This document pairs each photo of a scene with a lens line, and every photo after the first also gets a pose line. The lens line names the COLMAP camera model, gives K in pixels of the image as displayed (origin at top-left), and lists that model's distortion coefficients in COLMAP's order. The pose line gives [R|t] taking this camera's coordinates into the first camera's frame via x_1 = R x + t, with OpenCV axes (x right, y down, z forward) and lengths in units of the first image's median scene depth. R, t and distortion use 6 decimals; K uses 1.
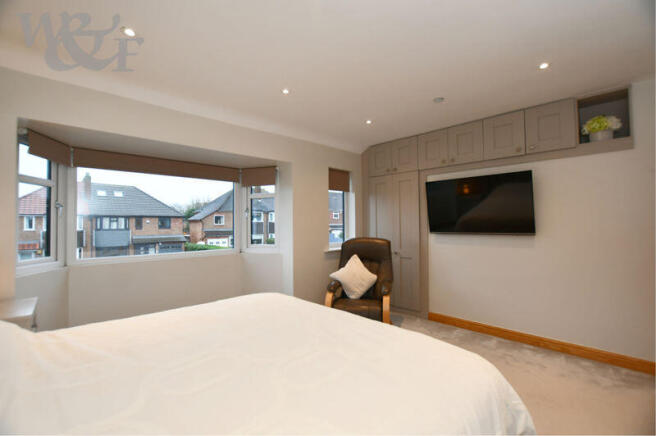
lens RADIAL K [[290.0, 0, 328.0], [0, 290.0, 218.0], [0, 0, 1]] dist [-0.017113, 0.000327]
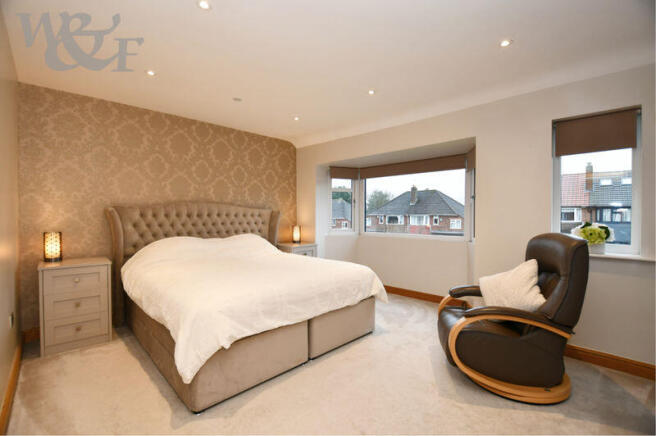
lens RADIAL K [[290.0, 0, 328.0], [0, 290.0, 218.0], [0, 0, 1]] dist [-0.017113, 0.000327]
pose [[0.019531, 0.016530, -0.999673, 0.647705], [0.010248, 0.999807, 0.016733, 0.020291], [0.999757, -0.010571, 0.019358, 0.530197]]
